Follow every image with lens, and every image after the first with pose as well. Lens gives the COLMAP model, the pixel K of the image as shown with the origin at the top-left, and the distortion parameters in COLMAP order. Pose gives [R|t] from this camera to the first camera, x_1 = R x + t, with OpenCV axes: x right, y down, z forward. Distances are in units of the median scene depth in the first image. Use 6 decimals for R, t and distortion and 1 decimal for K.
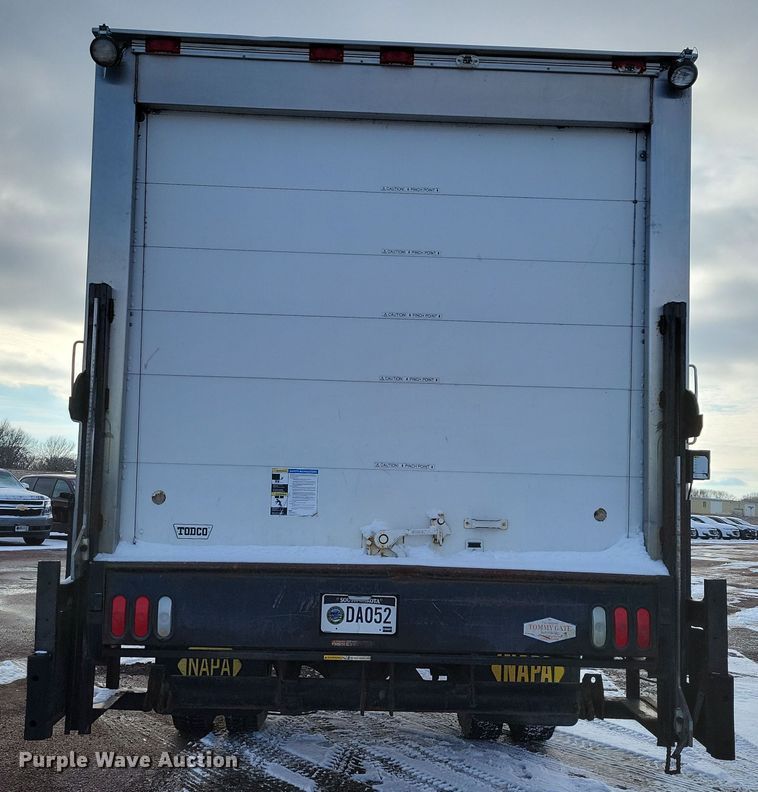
lens RADIAL K [[969.1, 0, 379.0], [0, 969.1, 396.0], [0, 0, 1]] dist [0.060721, -0.001696]
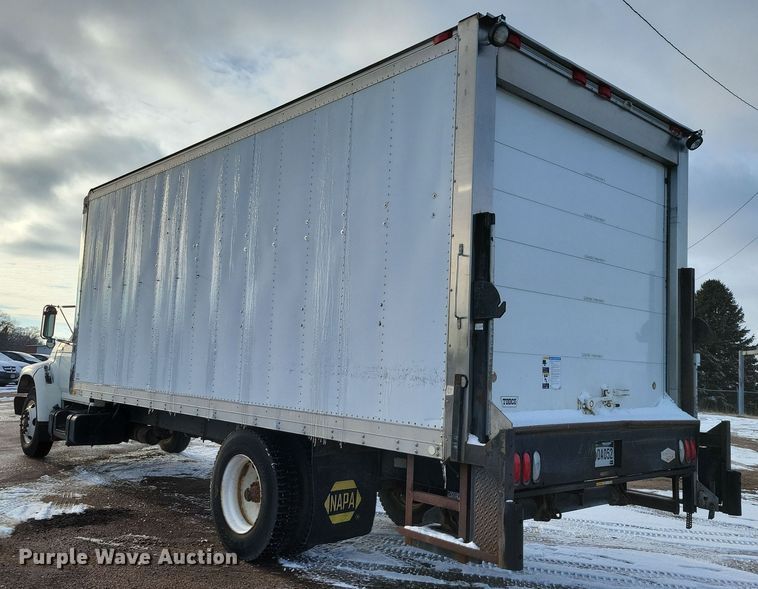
lens RADIAL K [[678.8, 0, 354.6], [0, 678.8, 291.0], [0, 0, 1]] dist [0.007005, -0.003364]
pose [[0.789409, 0.074247, 0.609362, -0.944013], [-0.080952, 0.996580, -0.016557, 0.018245], [-0.608507, -0.036258, 0.792720, 0.381607]]
